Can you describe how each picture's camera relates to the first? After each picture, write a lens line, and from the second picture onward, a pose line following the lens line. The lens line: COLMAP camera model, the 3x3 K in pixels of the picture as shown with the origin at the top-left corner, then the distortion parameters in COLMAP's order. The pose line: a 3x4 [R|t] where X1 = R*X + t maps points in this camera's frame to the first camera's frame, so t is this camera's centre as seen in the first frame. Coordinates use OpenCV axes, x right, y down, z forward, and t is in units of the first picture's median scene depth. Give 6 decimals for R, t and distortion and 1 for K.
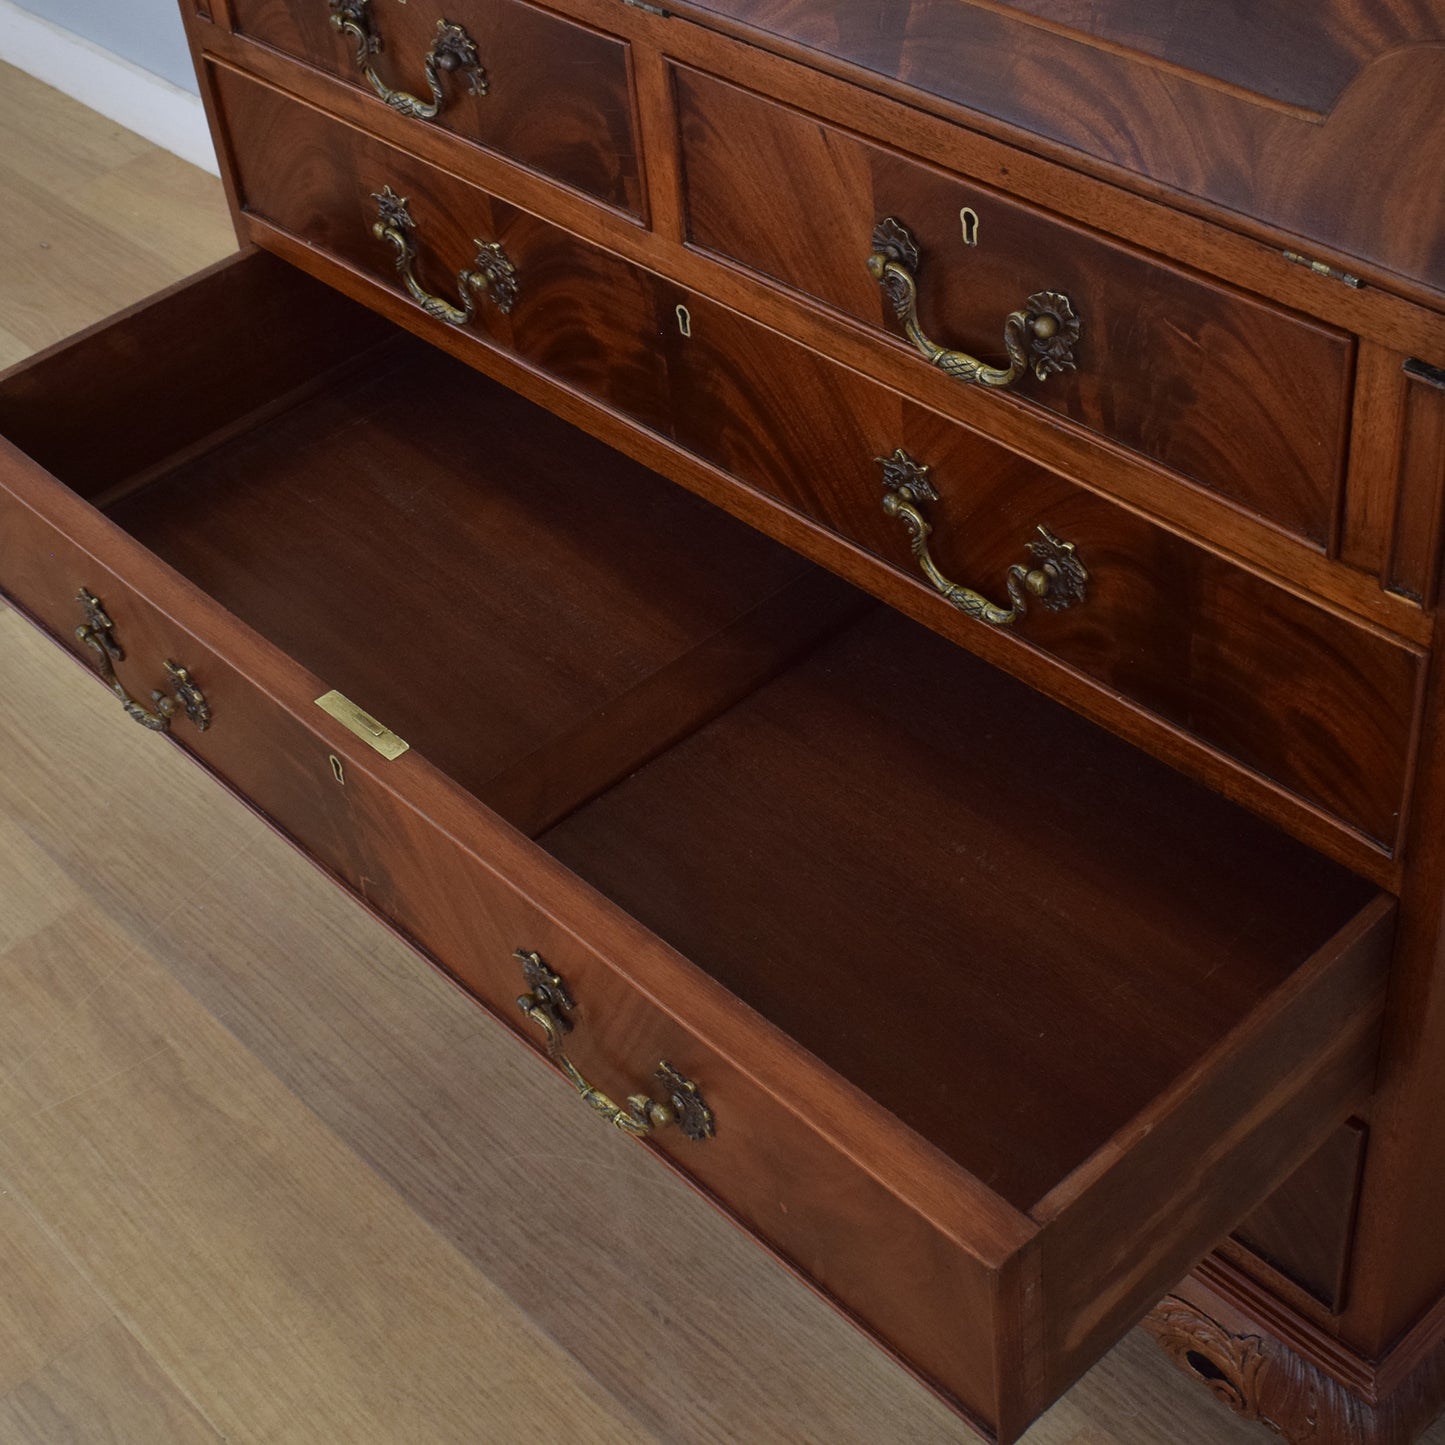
lens RADIAL K [[2447.0, 0, 568.6], [0, 2447.0, 722.4], [0, 0, 1]] dist [-0.060269, -0.073557]
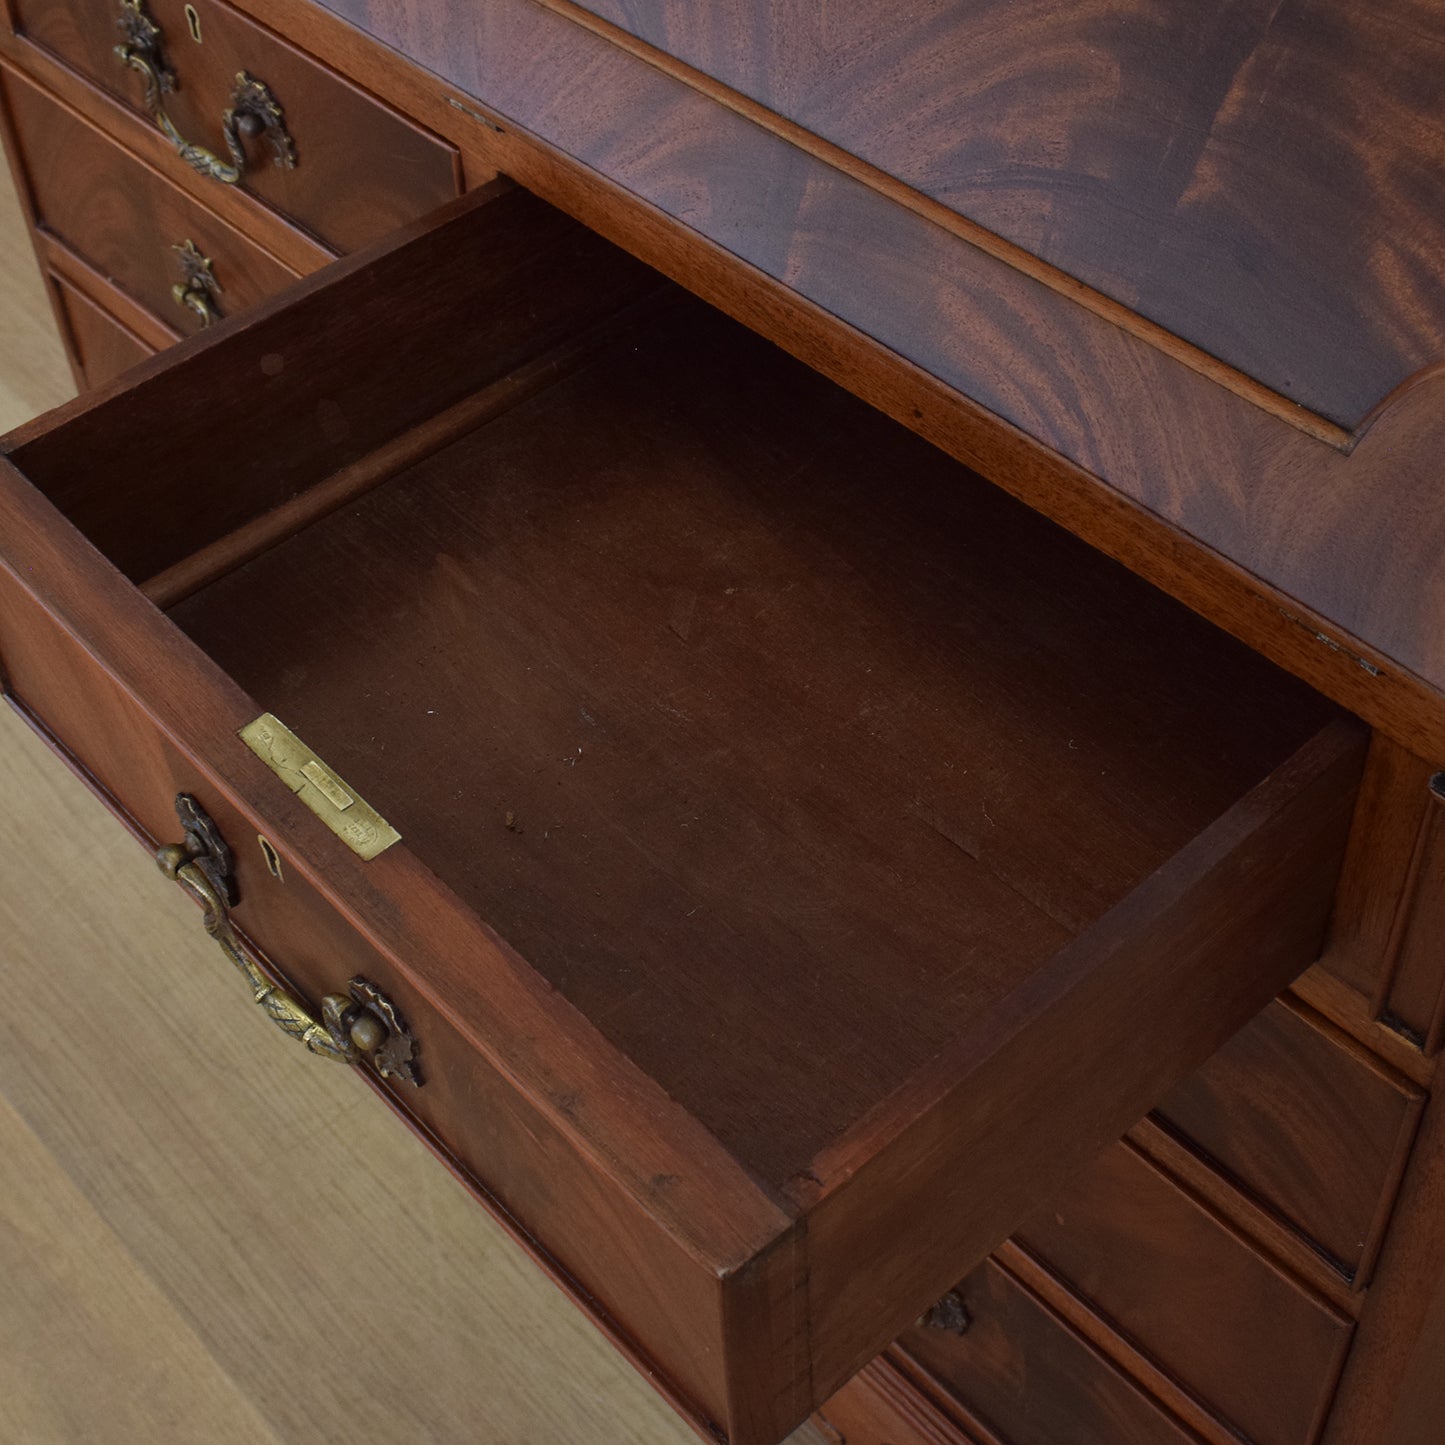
lens RADIAL K [[2391.8, 0, 576.9], [0, 2391.8, 718.6], [0, 0, 1]] dist [-0.064033, -0.072880]
pose [[0.998753, 0.039433, 0.030611, 0.037926], [-0.042047, 0.995046, 0.090089, -0.136103], [-0.026907, -0.091264, 0.995463, 0.178346]]
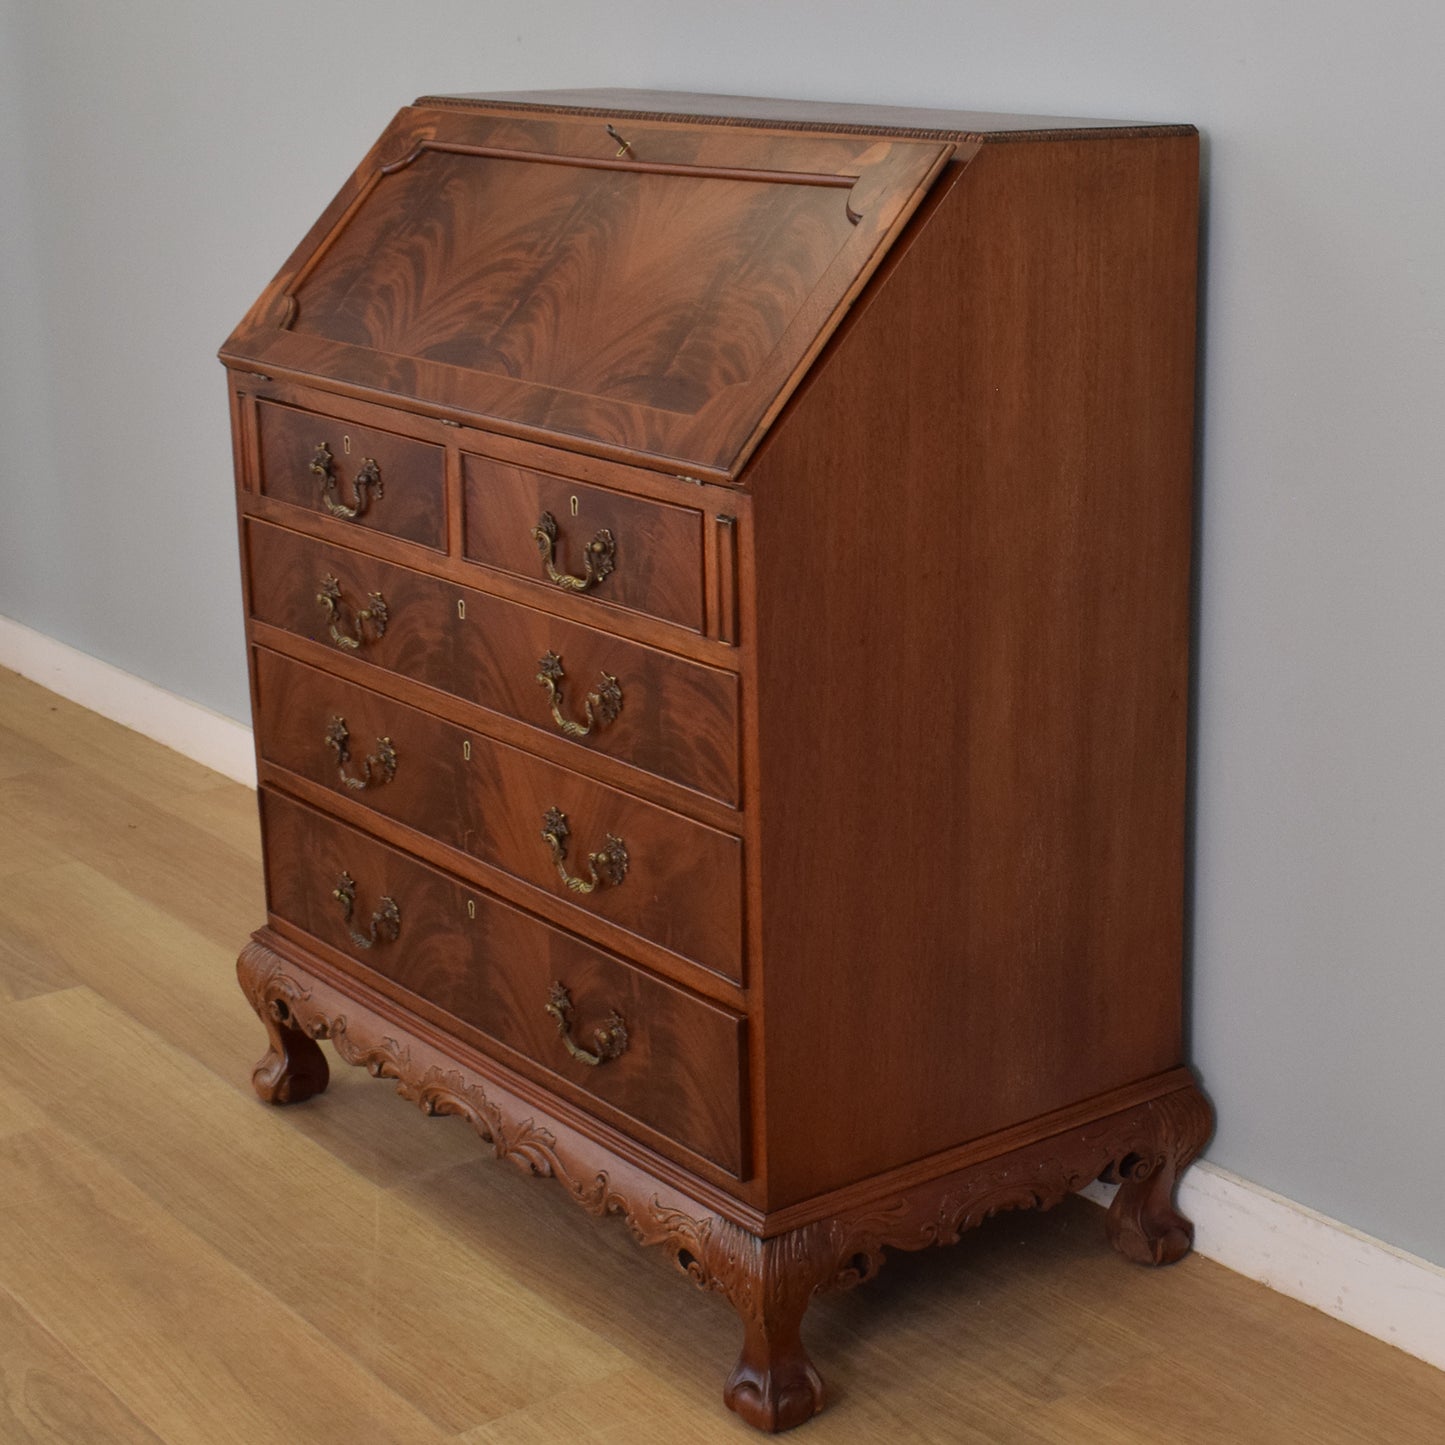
lens RADIAL K [[2844.9, 0, 722.5], [0, 2844.9, 722.5], [0, 0, 1]] dist [0.015371, 0.125435]
pose [[0.990849, 0.127129, -0.045350, 0.302300], [-0.134297, 0.894904, -0.425572, 0.685487], [-0.013519, 0.427767, 0.903788, -0.766771]]
